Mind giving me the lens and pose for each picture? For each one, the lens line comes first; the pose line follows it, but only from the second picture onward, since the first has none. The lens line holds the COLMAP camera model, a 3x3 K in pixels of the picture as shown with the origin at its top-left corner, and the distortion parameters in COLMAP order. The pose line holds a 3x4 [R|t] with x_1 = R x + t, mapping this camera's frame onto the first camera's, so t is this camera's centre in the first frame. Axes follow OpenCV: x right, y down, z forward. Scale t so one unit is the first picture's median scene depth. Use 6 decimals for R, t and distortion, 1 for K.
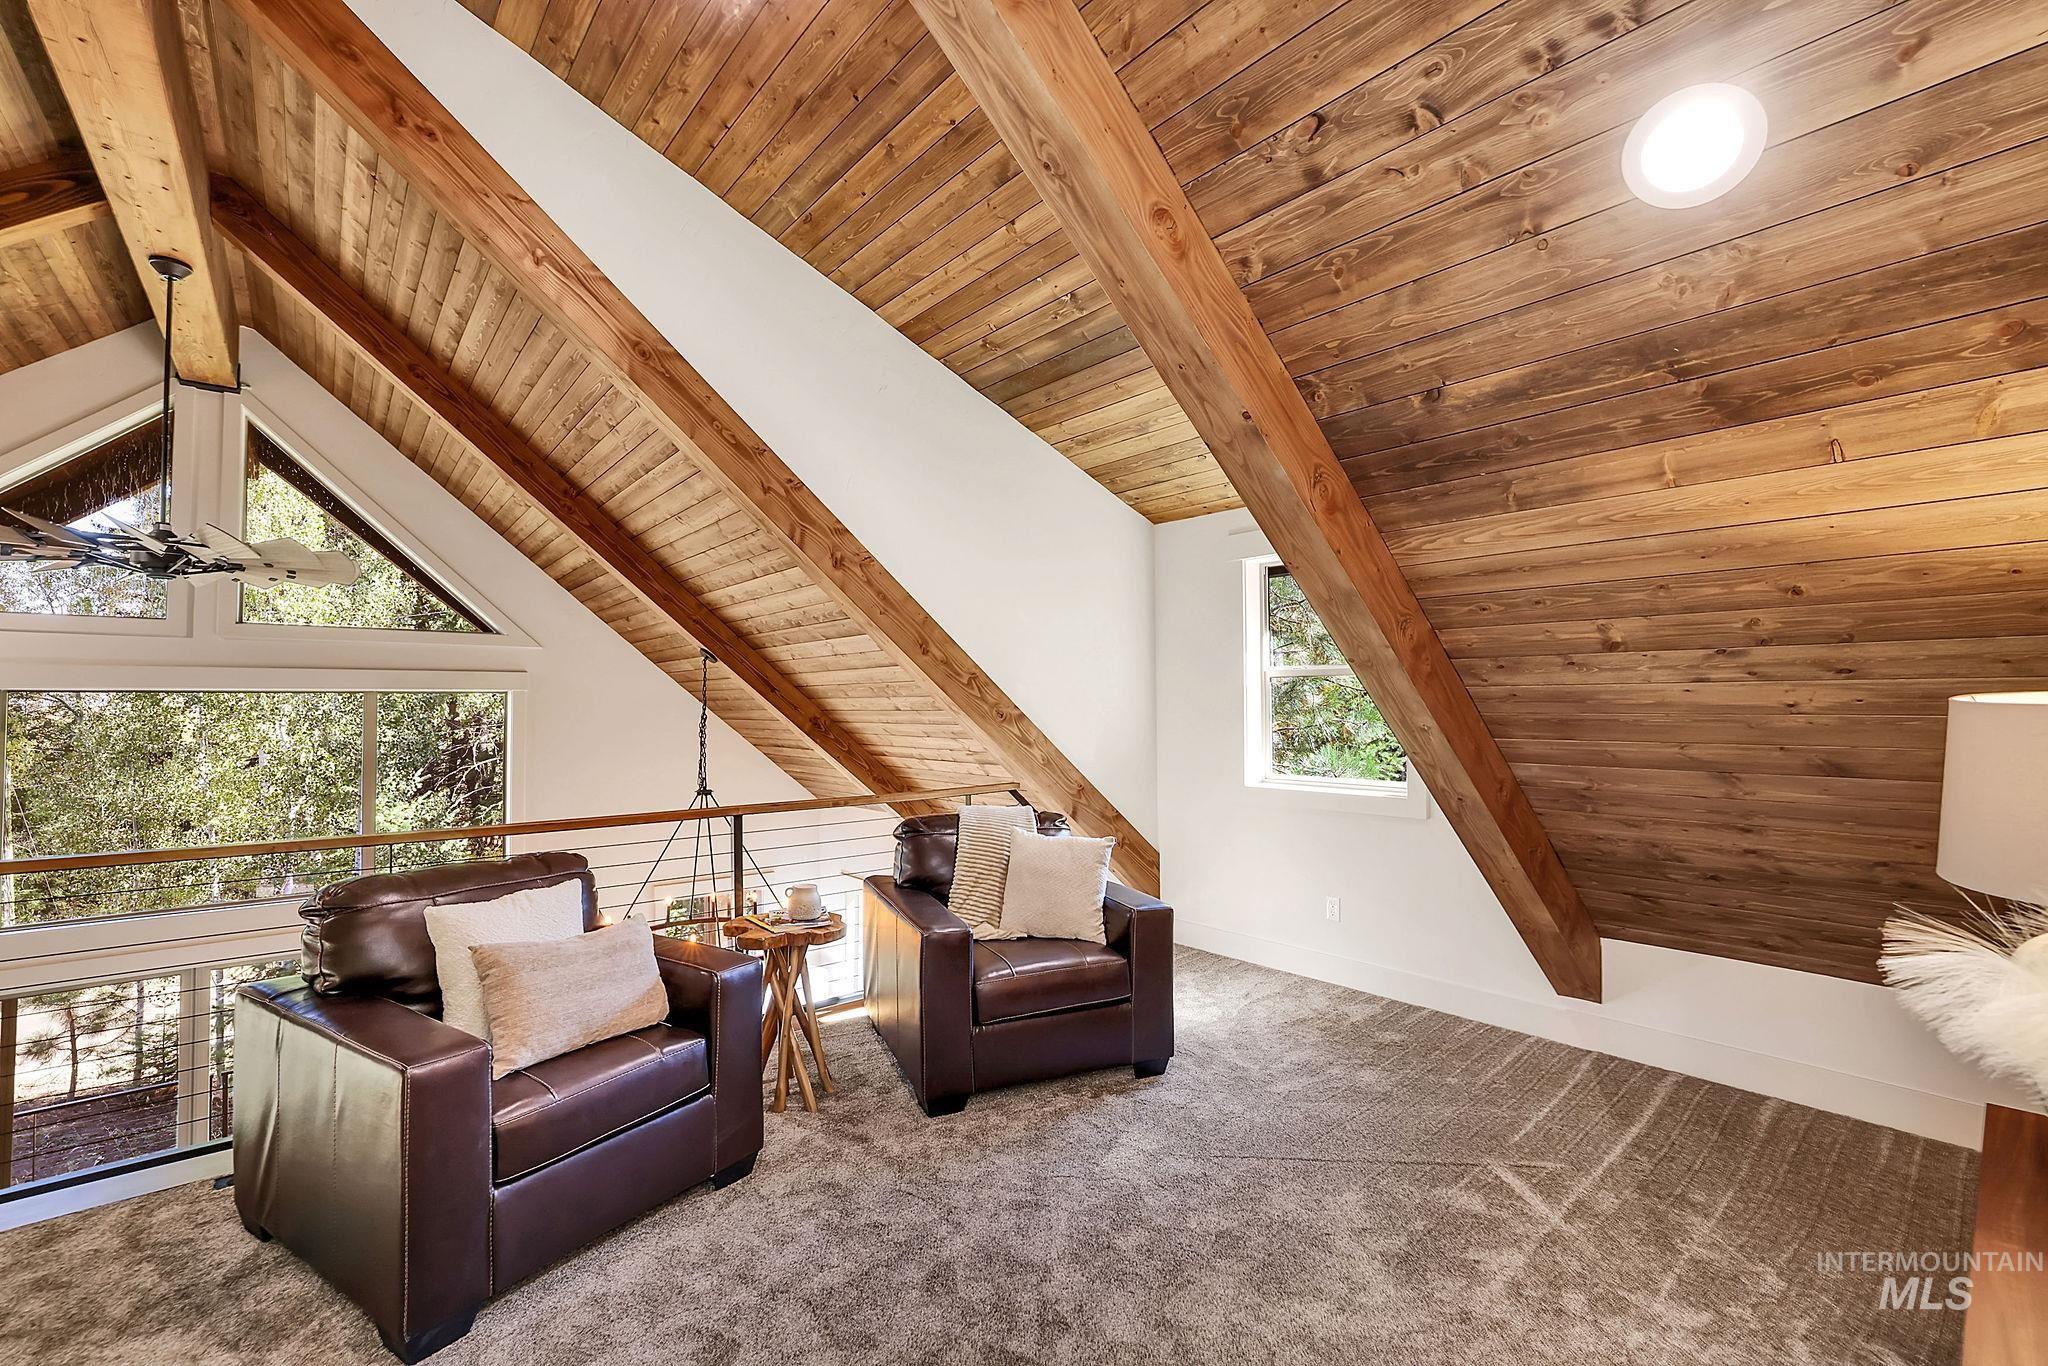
lens RADIAL K [[908.7, 0, 1034.8], [0, 908.7, 687.0], [0, 0, 1]] dist [-0.014281, 0.005194]
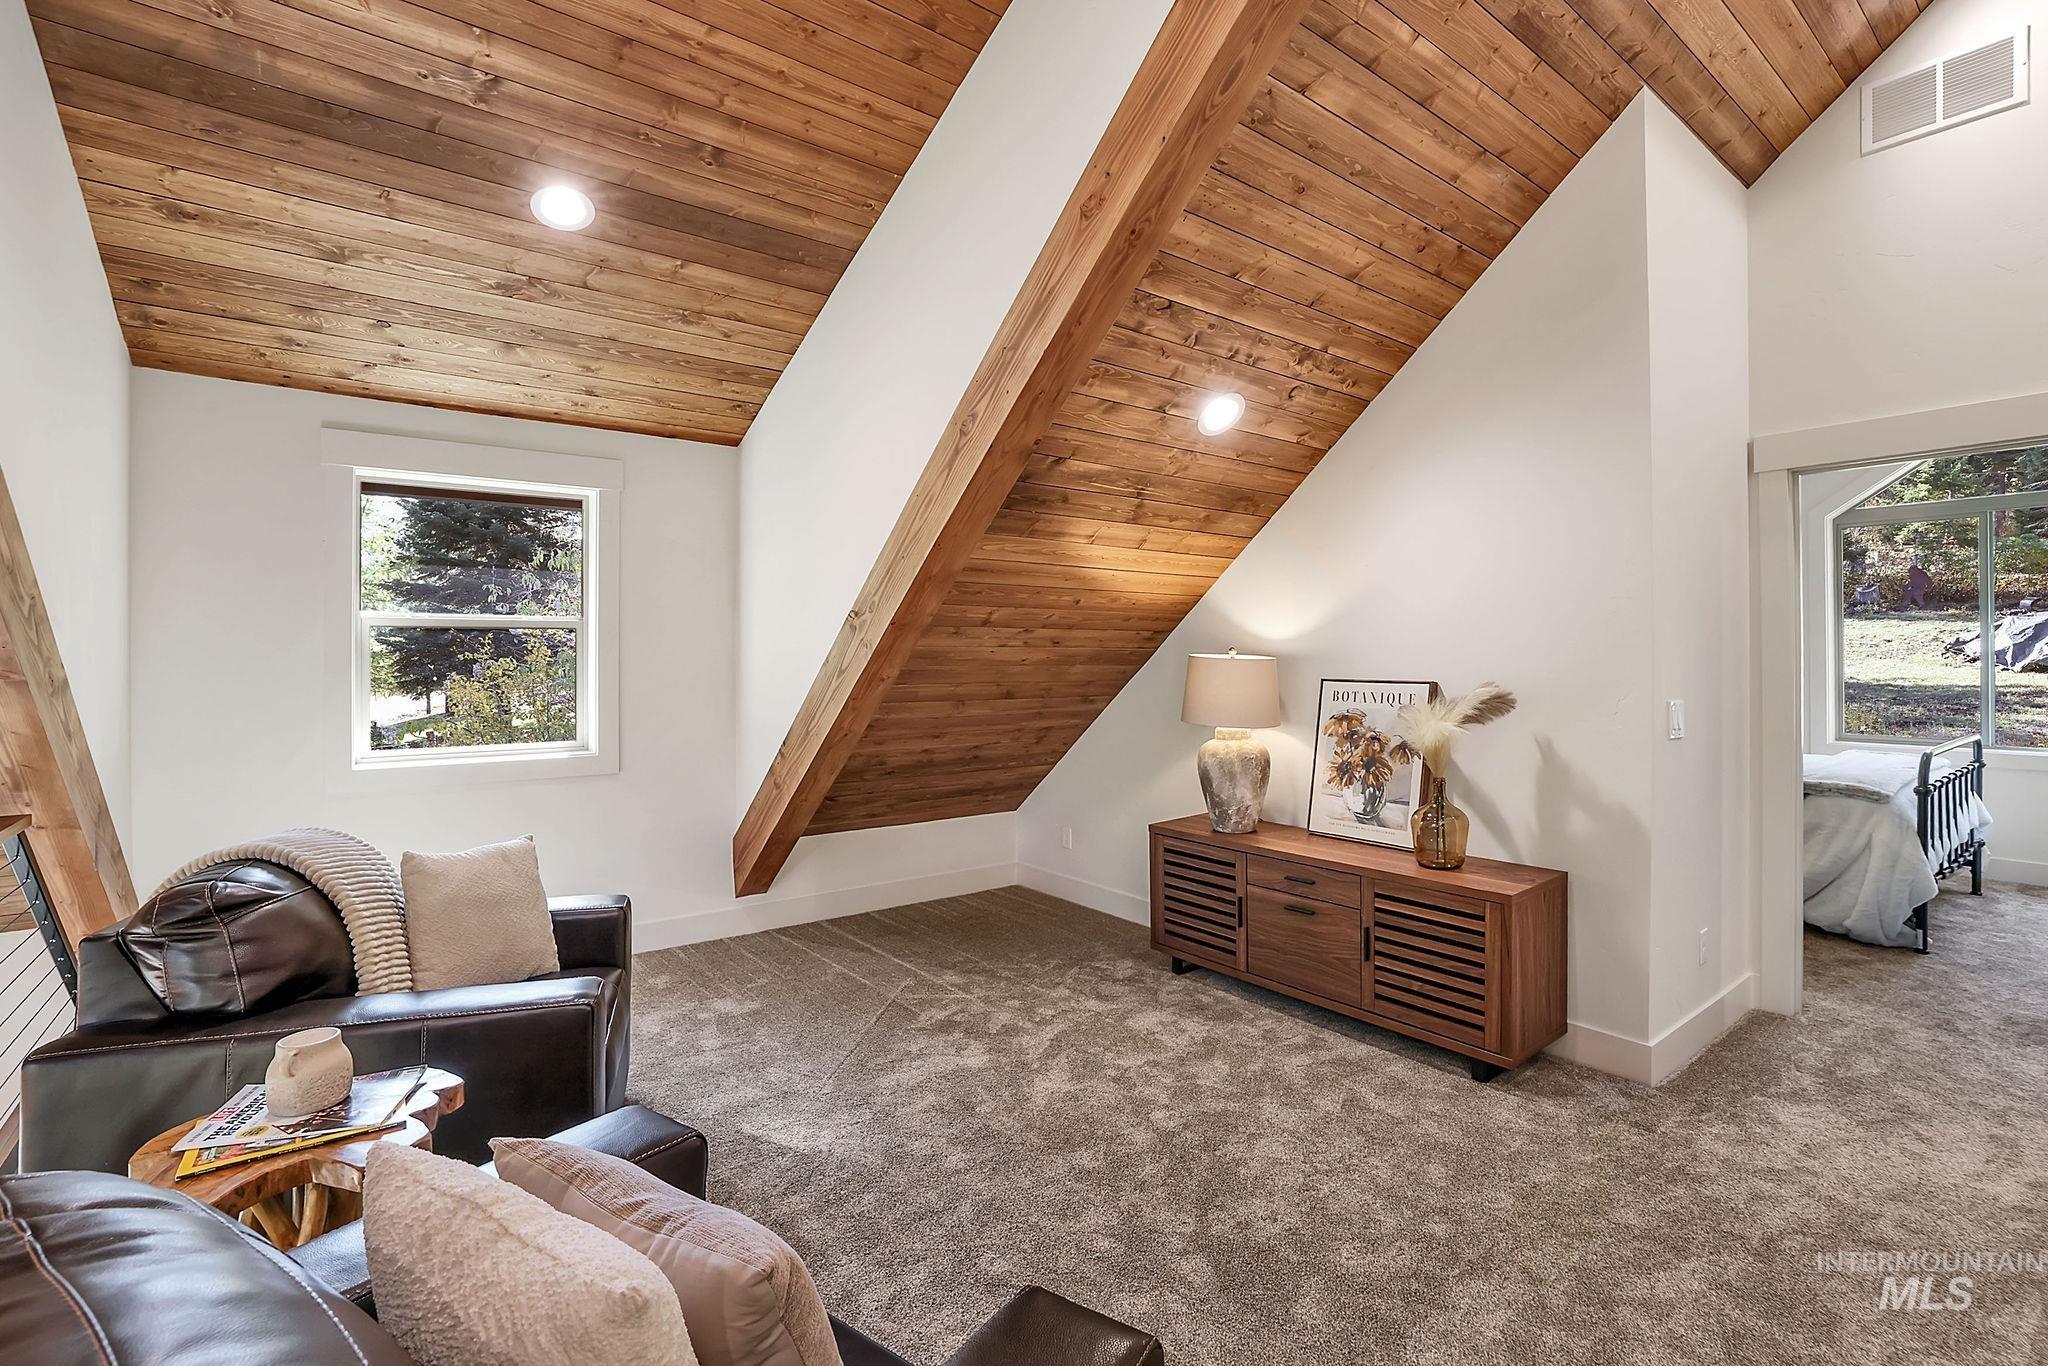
lens RADIAL K [[908.7, 0, 1038.6], [0, 908.7, 654.0], [0, 0, 1]] dist [-0.014281, 0.005194]
pose [[0.059054, 0.002473, 0.998252, -0.786181], [-0.016913, 0.999856, -0.001477, 0.008175], [-0.998112, -0.016796, 0.059087, 0.659791]]
